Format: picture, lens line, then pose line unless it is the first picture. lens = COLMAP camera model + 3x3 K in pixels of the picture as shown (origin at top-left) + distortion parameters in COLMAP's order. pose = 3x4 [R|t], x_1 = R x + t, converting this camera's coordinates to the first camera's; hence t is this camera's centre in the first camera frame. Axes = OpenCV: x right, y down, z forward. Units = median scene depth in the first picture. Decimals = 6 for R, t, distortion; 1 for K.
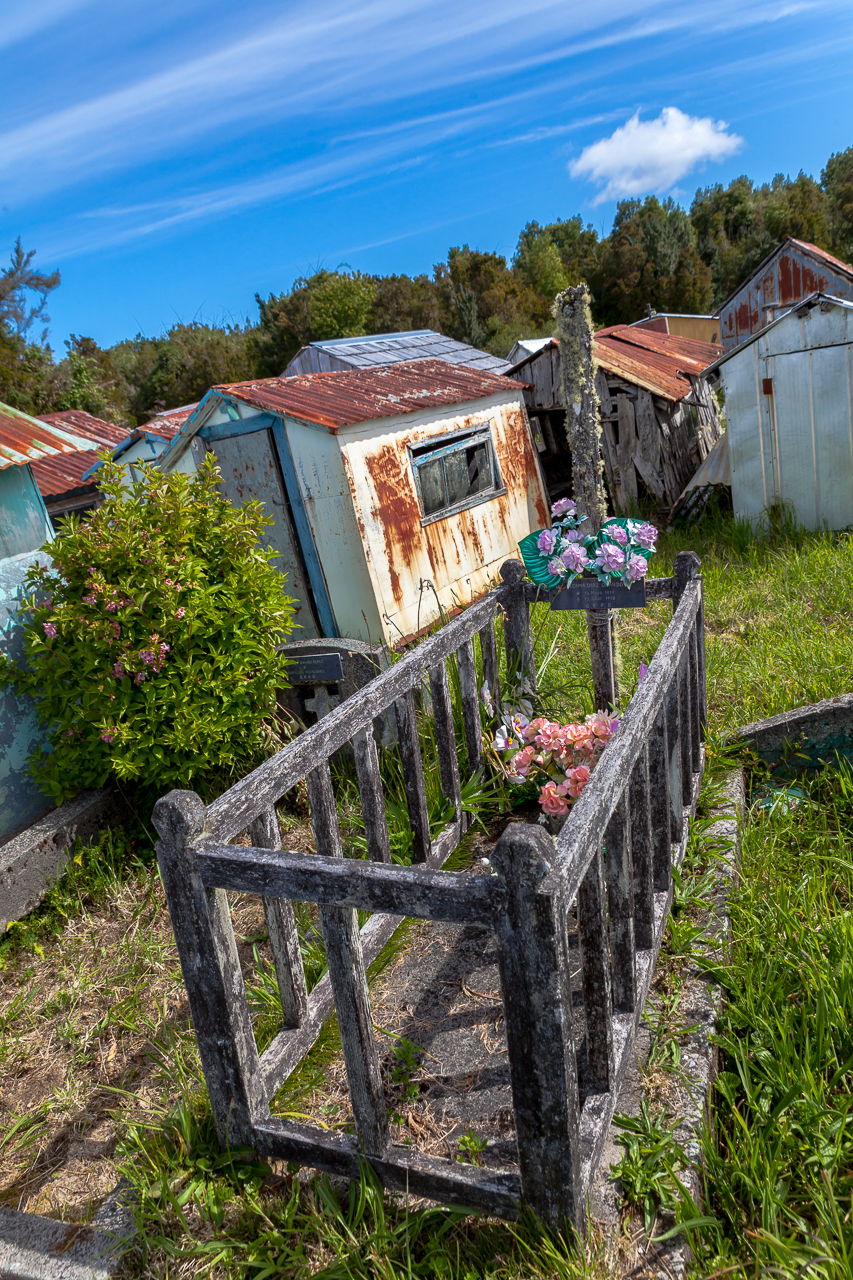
lens RADIAL K [[859.7, 0, 424.3], [0, 859.7, 639.9], [0, 0, 1]] dist [-0.017155, -0.001836]
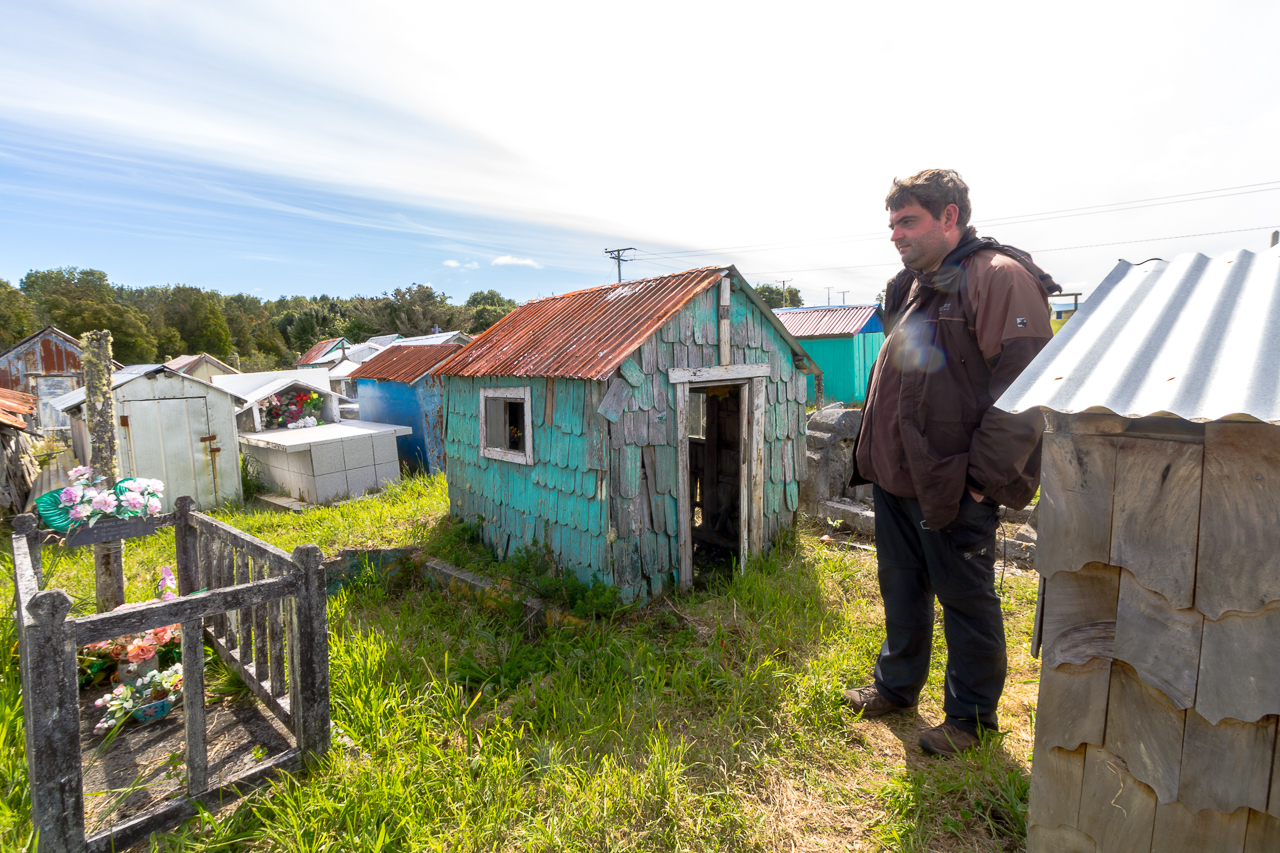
lens RADIAL K [[589.9, 0, 639.0], [0, 589.9, 421.6], [0, 0, 1]] dist [0.000018, 0.000109]
pose [[0.331677, 0.074226, 0.940468, -0.105521], [0.249848, 0.954392, -0.163440, 0.036414], [-0.909707, 0.289183, 0.298005, -0.038144]]
